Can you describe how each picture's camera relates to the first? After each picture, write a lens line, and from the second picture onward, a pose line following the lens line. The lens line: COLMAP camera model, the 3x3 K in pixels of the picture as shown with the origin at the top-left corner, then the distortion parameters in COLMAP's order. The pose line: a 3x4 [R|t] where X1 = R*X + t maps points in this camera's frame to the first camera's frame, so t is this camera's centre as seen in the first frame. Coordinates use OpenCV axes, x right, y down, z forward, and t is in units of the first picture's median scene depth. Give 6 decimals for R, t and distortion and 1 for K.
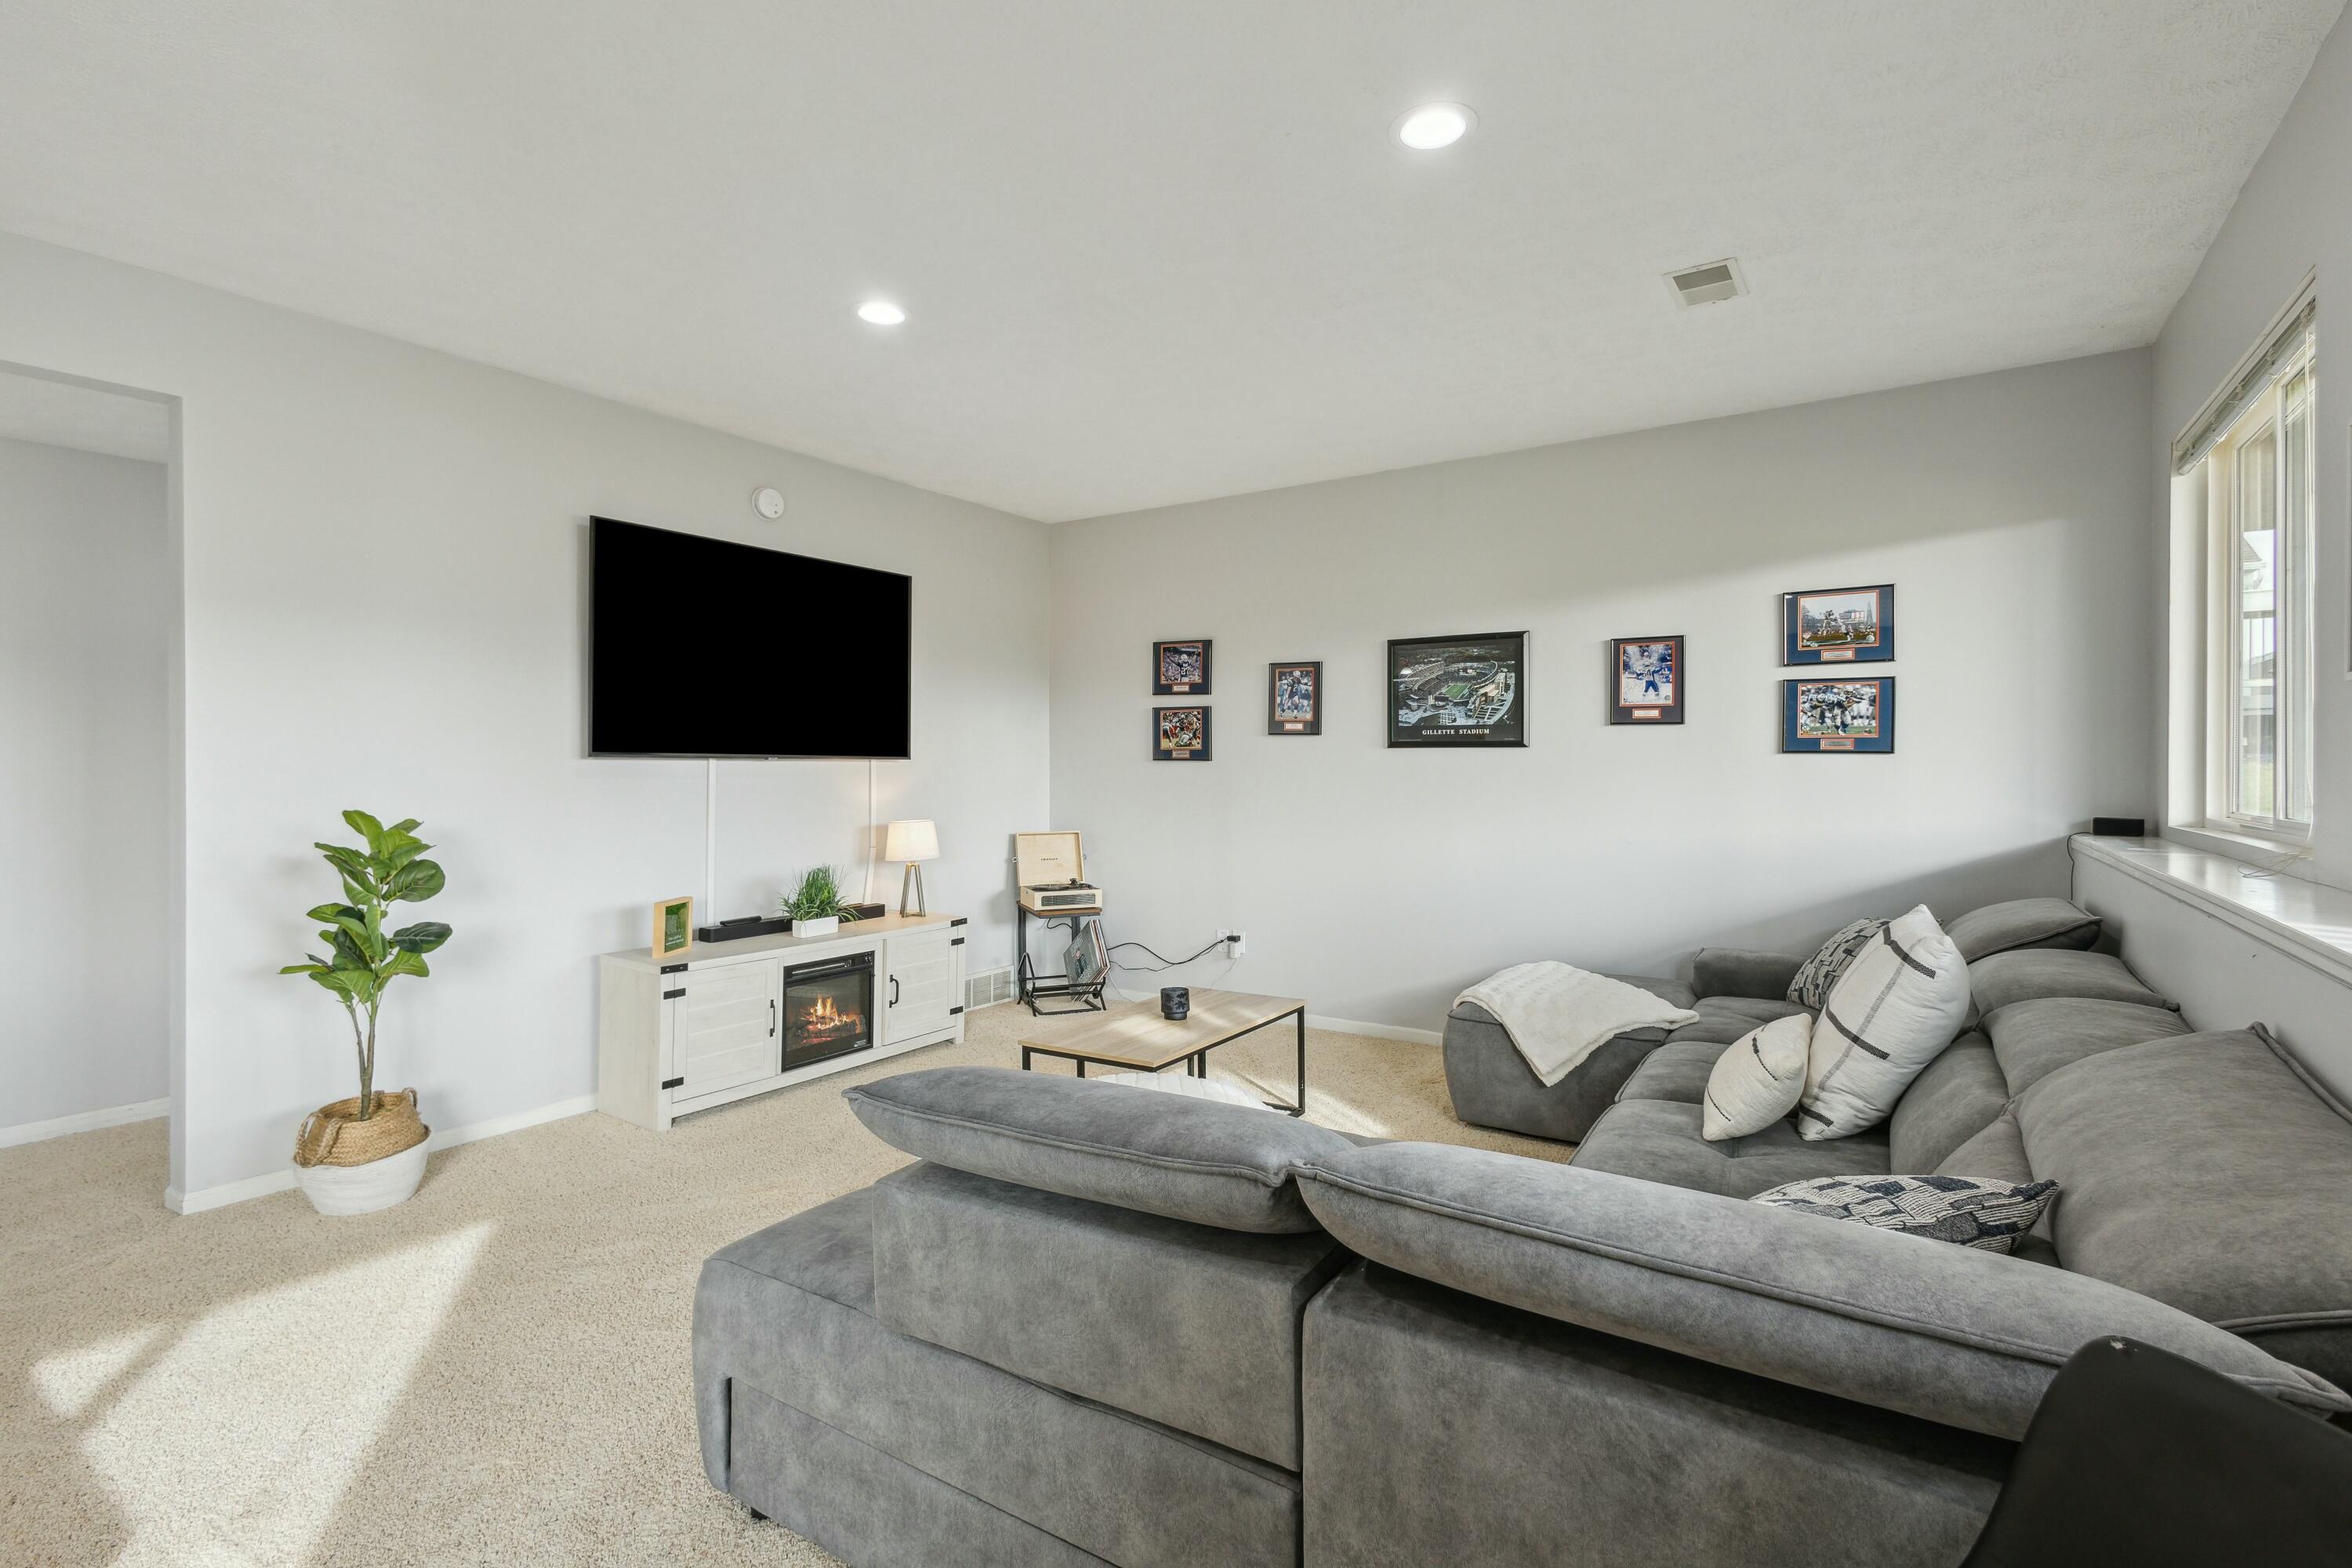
lens RADIAL K [[1095.3, 0, 1158.5], [0, 1095.3, 779.8], [0, 0, 1]] dist [0.011020, -0.002689]
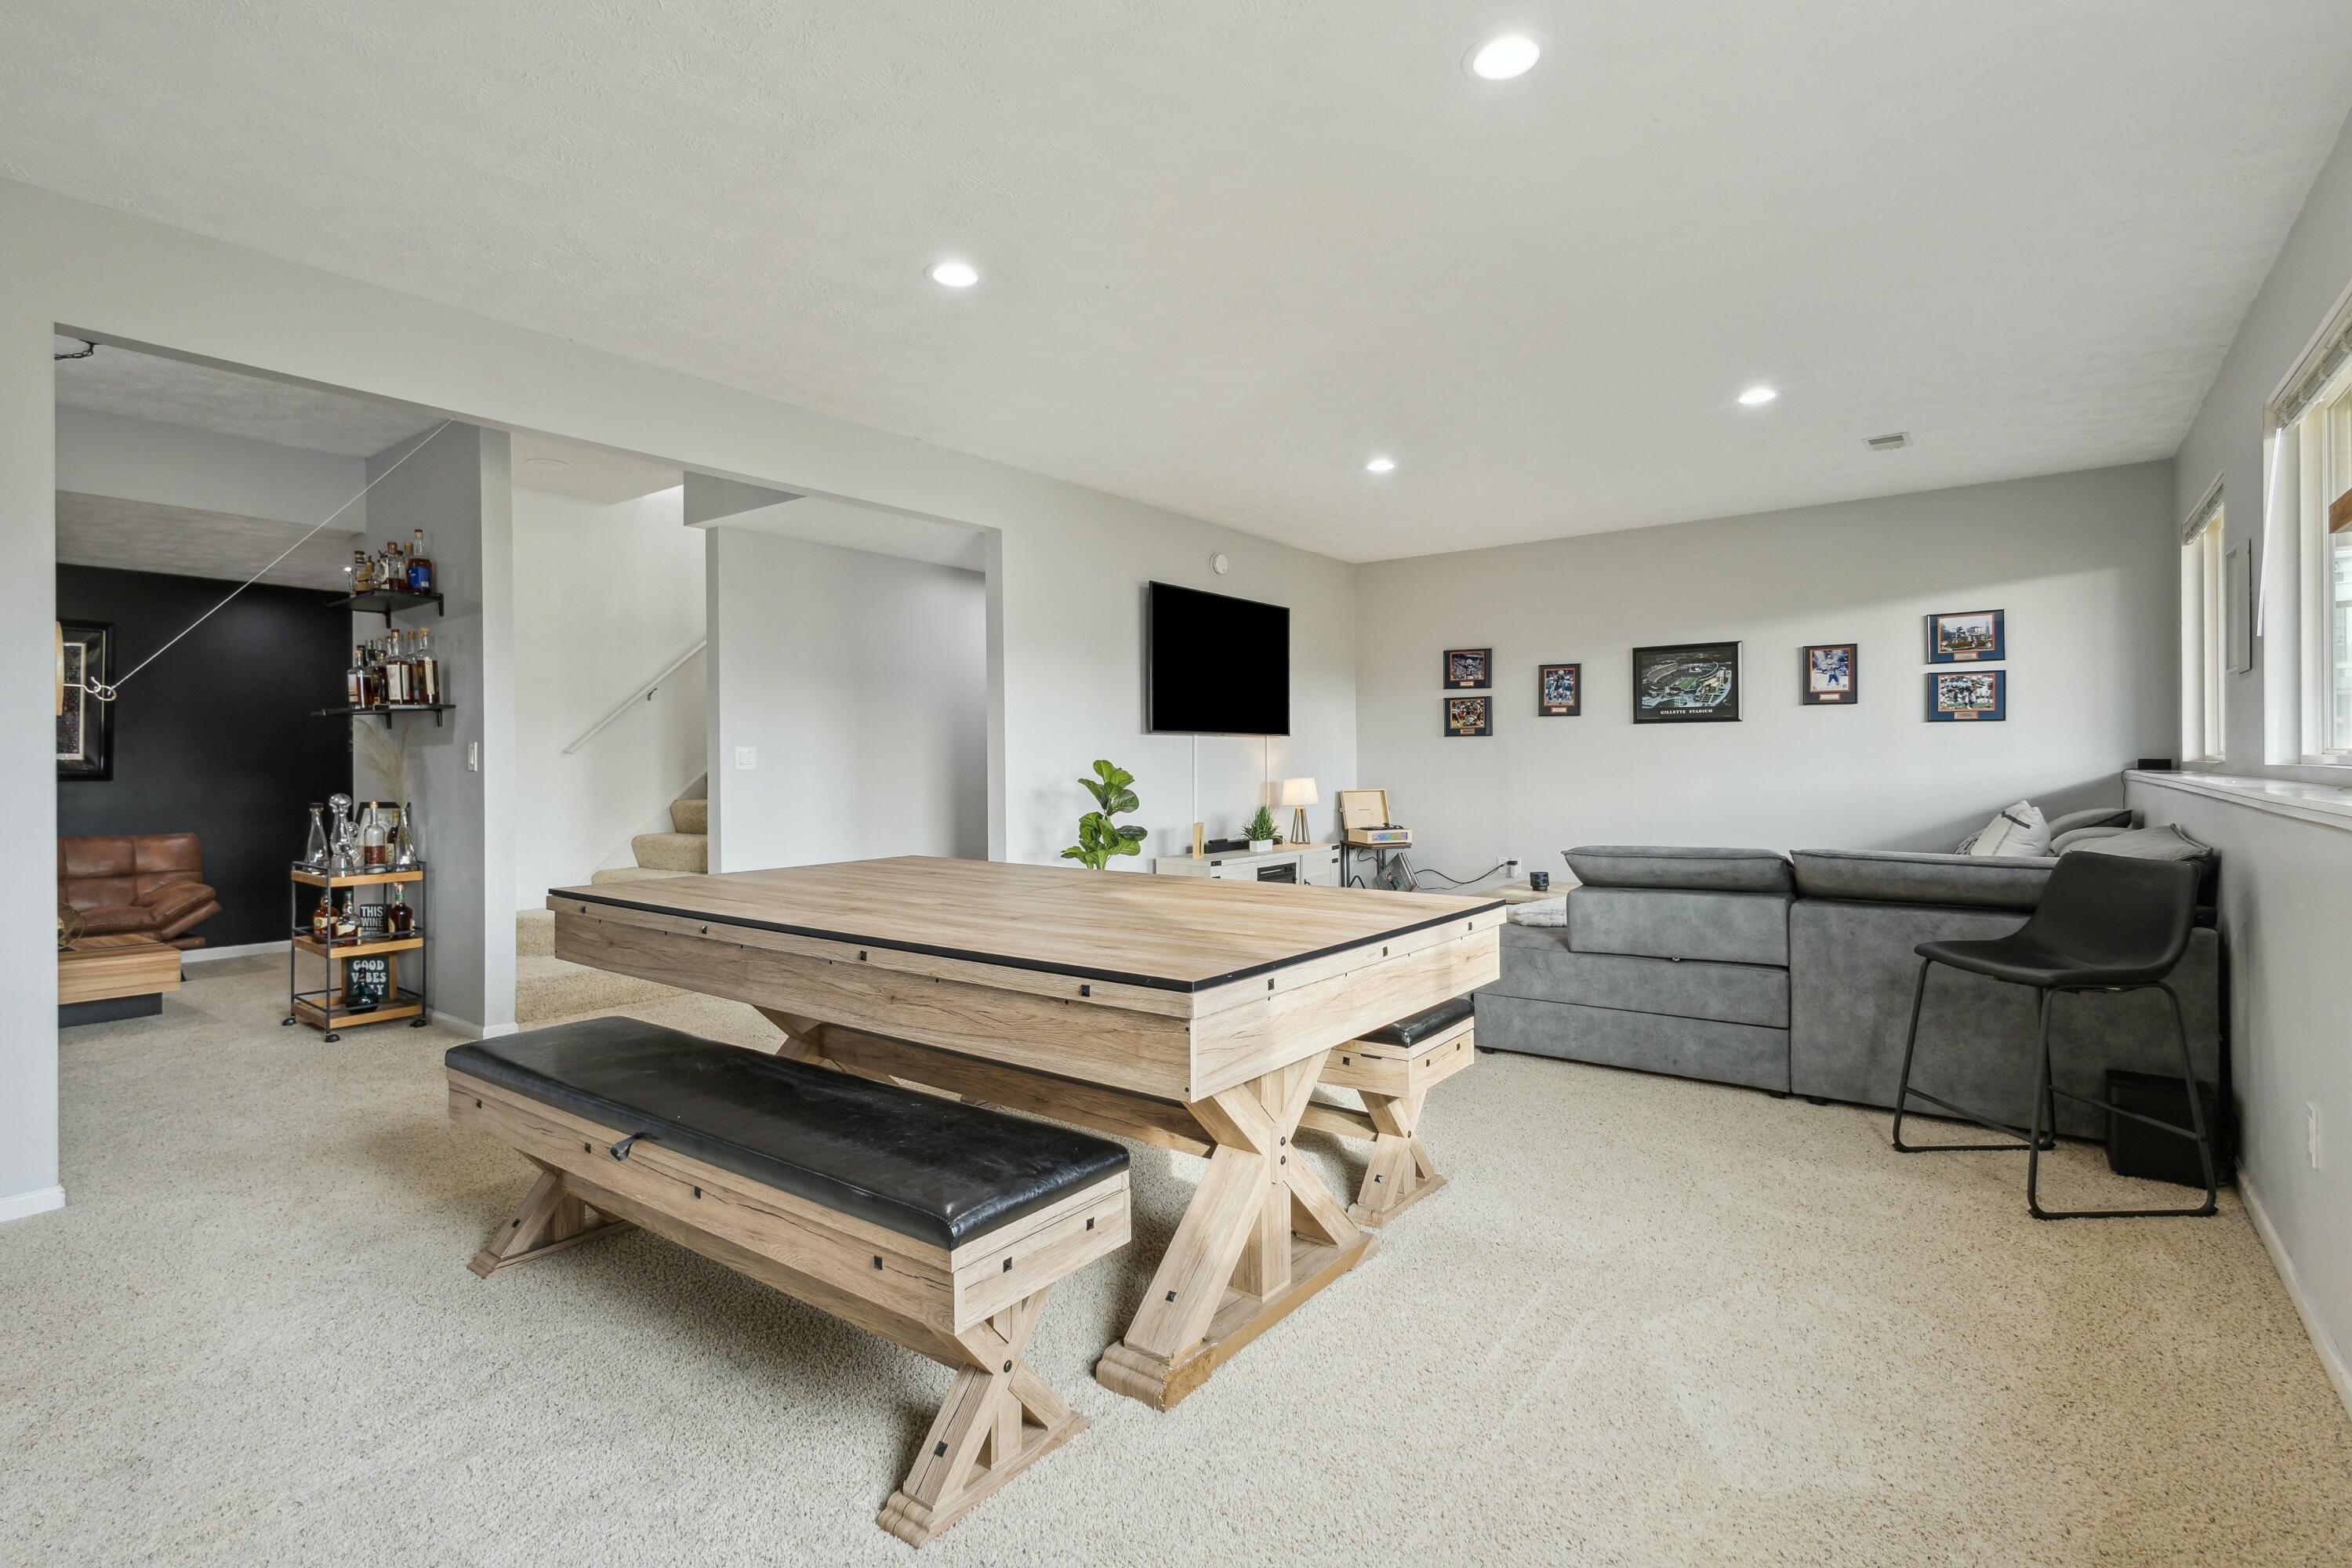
lens RADIAL K [[1095.3, 0, 1174.8], [0, 1095.3, 773.1], [0, 0, 1]] dist [0.011020, -0.002689]
pose [[0.998437, -0.009693, -0.055039, -0.331019], [0.009641, 0.999953, -0.001213, 0.033014], [0.055049, 0.000681, 0.998483, -0.488745]]
